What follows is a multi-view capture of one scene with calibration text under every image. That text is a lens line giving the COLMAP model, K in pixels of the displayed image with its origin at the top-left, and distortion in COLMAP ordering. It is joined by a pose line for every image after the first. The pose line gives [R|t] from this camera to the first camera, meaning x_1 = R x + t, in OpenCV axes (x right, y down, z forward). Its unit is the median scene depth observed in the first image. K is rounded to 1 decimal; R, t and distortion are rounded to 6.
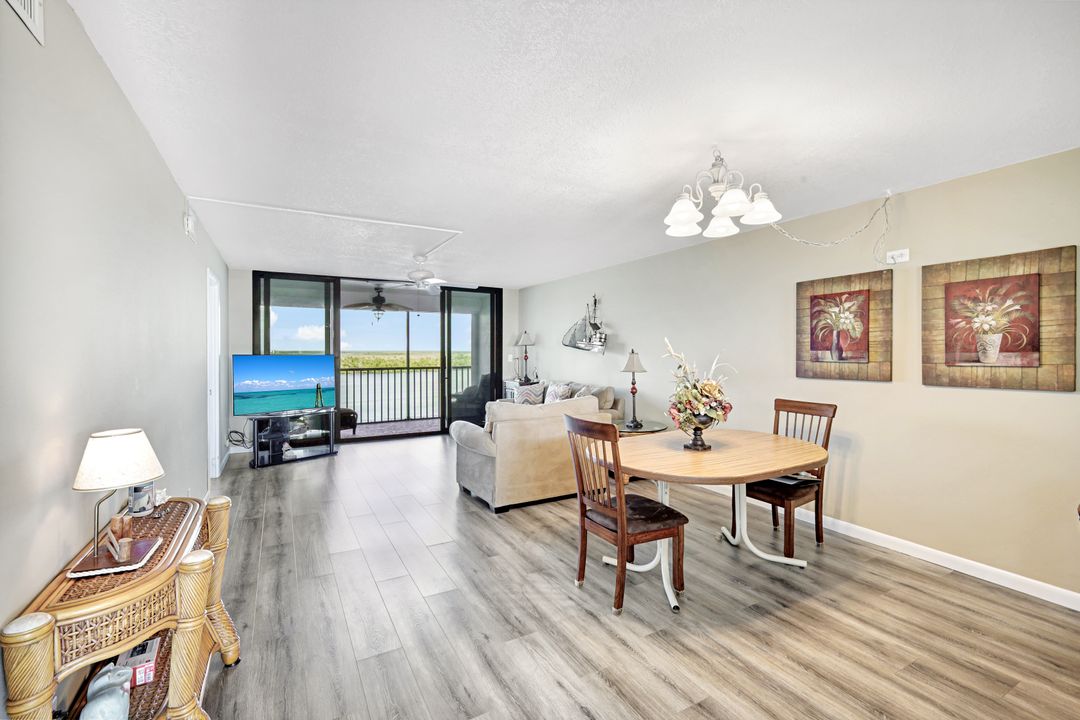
lens RADIAL K [[466.2, 0, 539.5], [0, 466.2, 356.8], [0, 0, 1]] dist [0.000902, -0.000033]
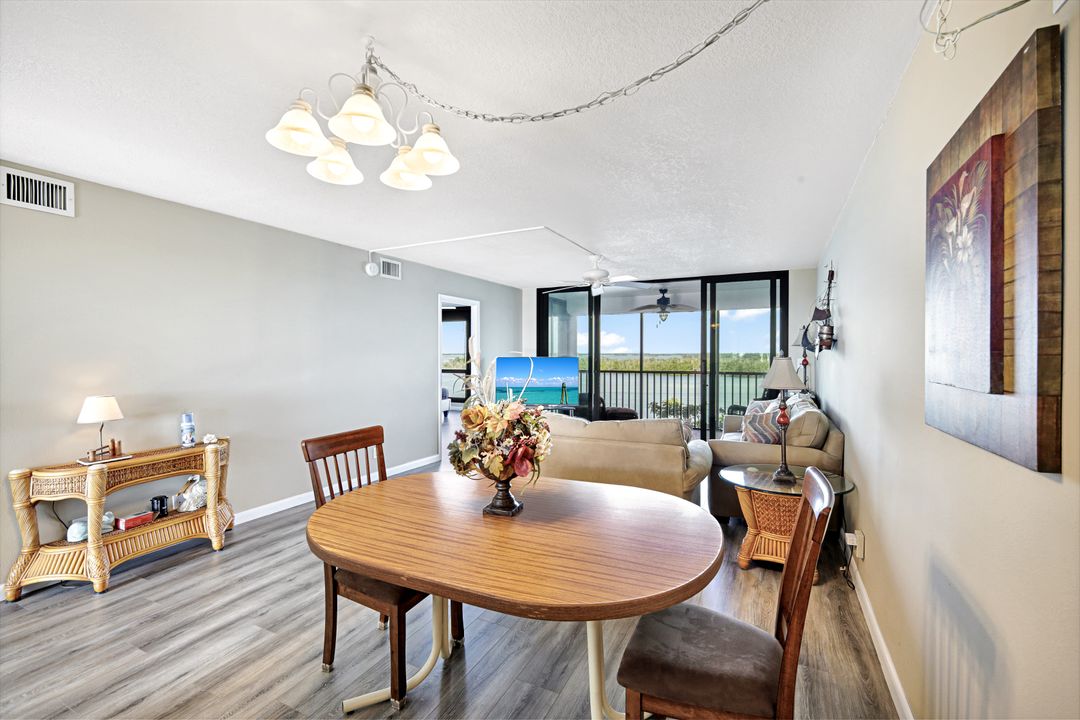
lens RADIAL K [[466.2, 0, 549.2], [0, 466.2, 353.1], [0, 0, 1]] dist [0.000902, -0.000033]
pose [[0.571569, -0.002234, -0.820551, 0.391429], [-0.009184, 0.999916, -0.009120, -0.003076], [0.820503, 0.012749, 0.571501, 0.306339]]
